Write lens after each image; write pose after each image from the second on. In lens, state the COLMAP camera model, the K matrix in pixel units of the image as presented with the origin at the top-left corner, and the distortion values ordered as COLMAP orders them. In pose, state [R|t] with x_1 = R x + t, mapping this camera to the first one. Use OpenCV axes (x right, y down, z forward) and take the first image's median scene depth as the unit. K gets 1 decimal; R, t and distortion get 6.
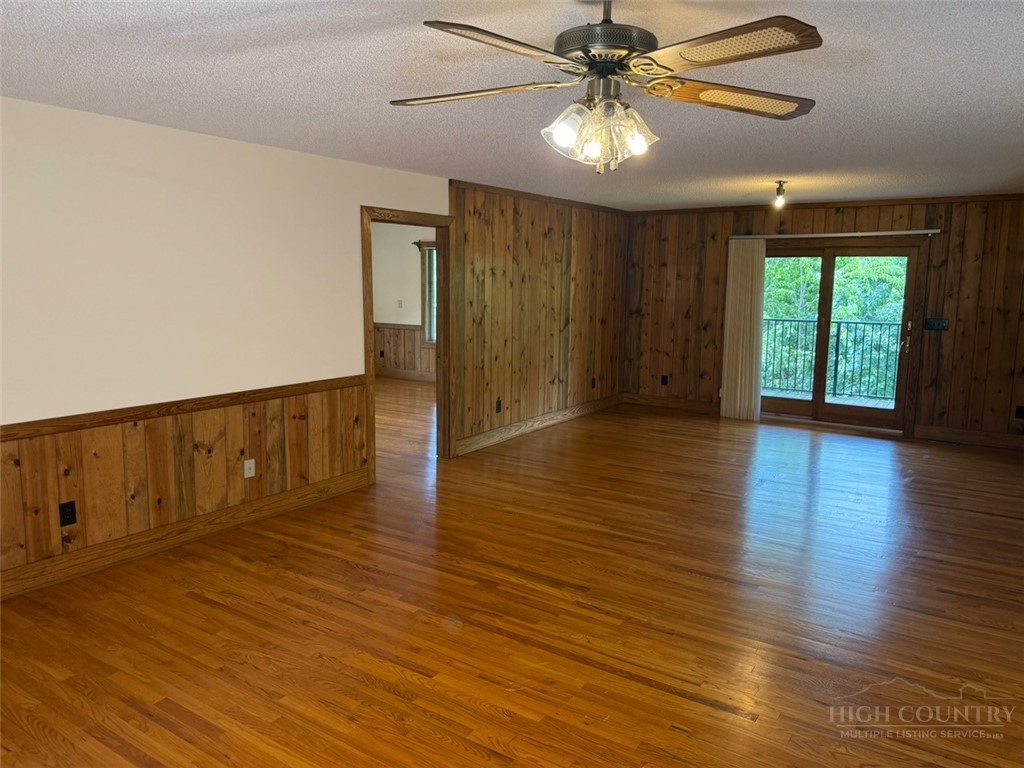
lens RADIAL K [[733.5, 0, 505.2], [0, 733.5, 384.3], [0, 0, 1]] dist [0.046410, -0.040408]
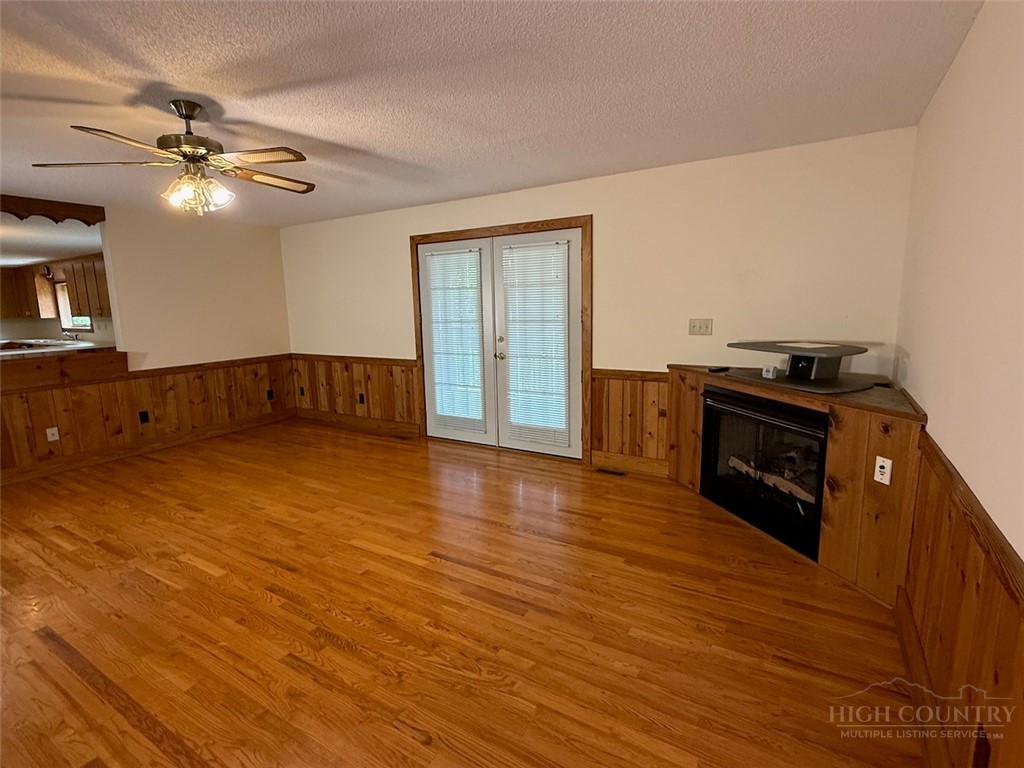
lens RADIAL K [[500.3, 0, 515.5], [0, 500.3, 381.1], [0, 0, 1]] dist [-0.004874, 0.000511]
pose [[-0.999027, 0.015785, -0.041171, -0.157485], [0.002964, 0.955654, 0.294478, -0.069025], [0.043993, 0.294069, -0.954771, 0.628644]]
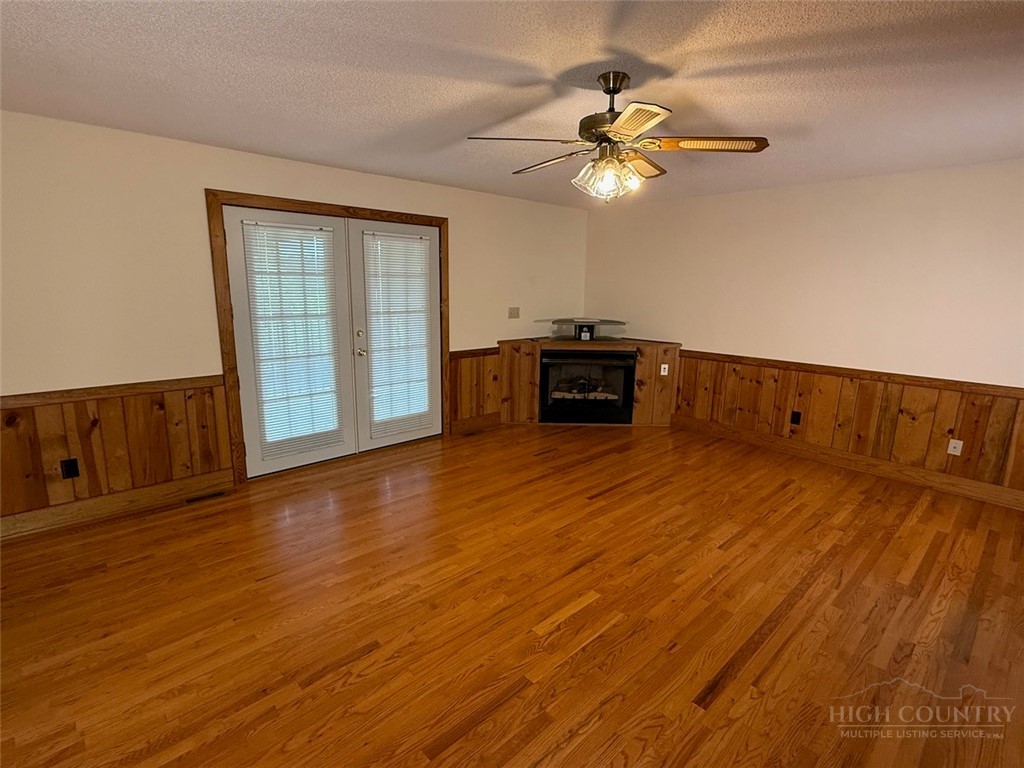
lens RADIAL K [[500.3, 0, 511.3], [0, 500.3, 381.5], [0, 0, 1]] dist [-0.004874, 0.000511]
pose [[-0.232375, 0.171930, -0.957310, 0.357805], [-0.157205, 0.964672, 0.211412, -0.027990], [0.959838, 0.199620, -0.197138, 0.294458]]
